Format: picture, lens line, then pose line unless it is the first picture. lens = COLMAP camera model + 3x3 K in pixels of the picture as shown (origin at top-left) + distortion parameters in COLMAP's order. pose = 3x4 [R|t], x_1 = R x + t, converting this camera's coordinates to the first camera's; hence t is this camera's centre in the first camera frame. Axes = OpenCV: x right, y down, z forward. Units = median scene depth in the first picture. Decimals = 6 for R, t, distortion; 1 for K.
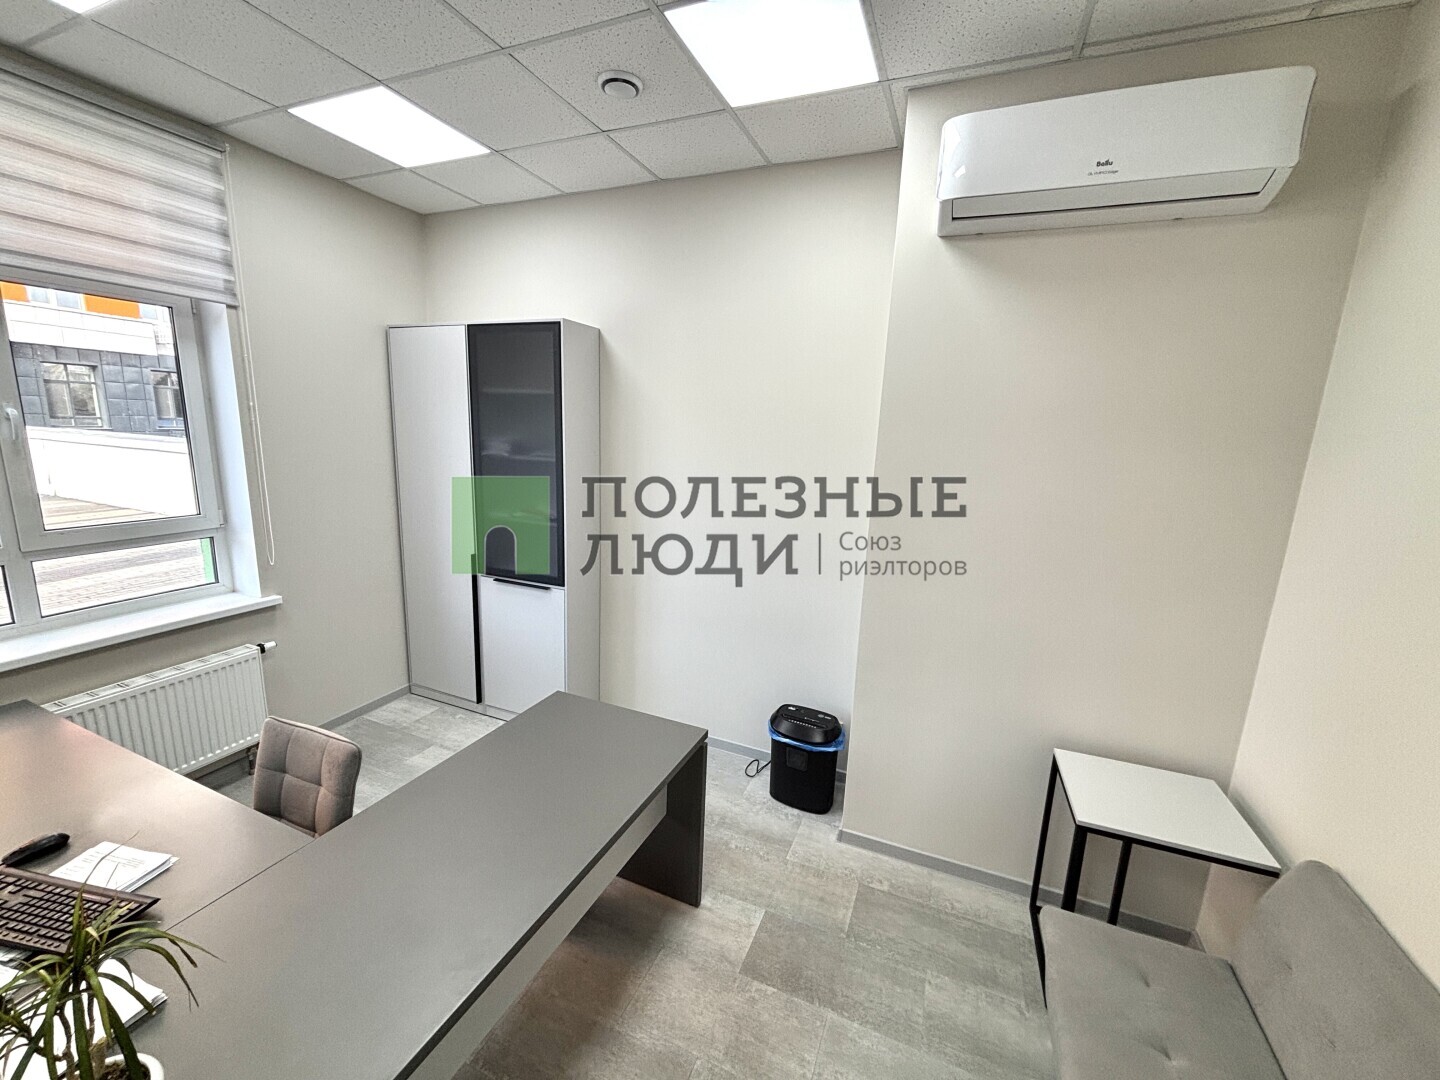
lens RADIAL K [[579.3, 0, 719.5], [0, 579.3, 541.0], [0, 0, 1]] dist [-0.002412, 0.000572]
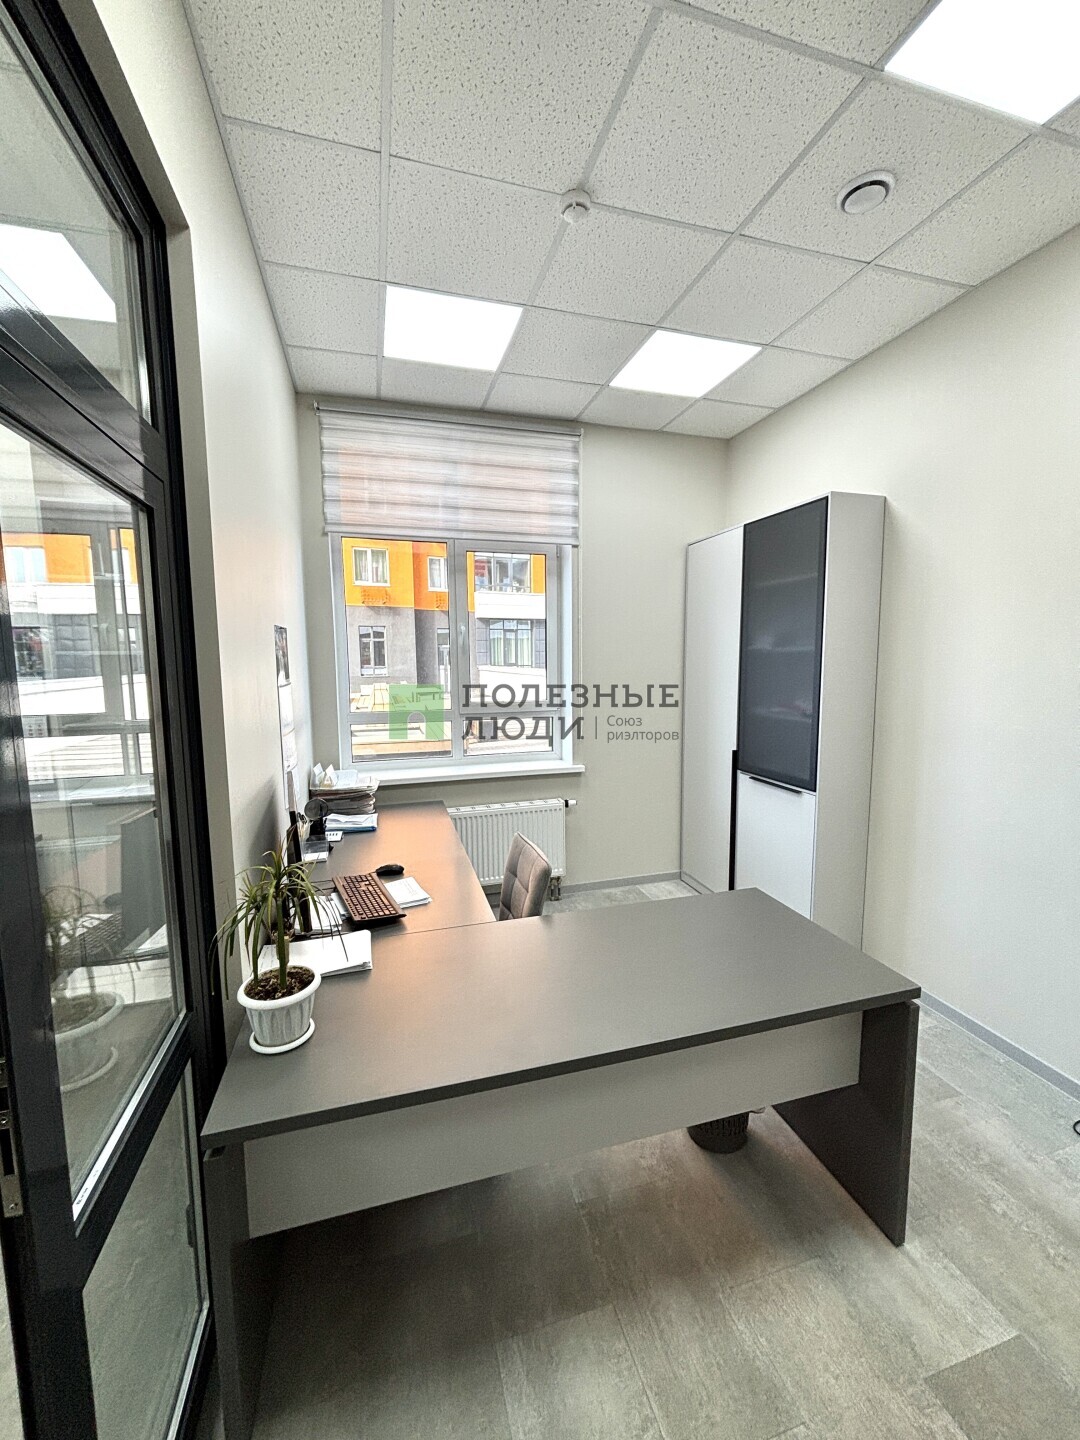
lens RADIAL K [[579.3, 0, 542.8], [0, 579.3, 722.6], [0, 0, 1]] dist [-0.002412, 0.000572]
pose [[0.629438, 0.042196, -0.775904, 0.179421], [-0.120883, 0.991685, -0.044133, 0.075920], [0.767591, 0.121573, 0.629305, 0.135338]]
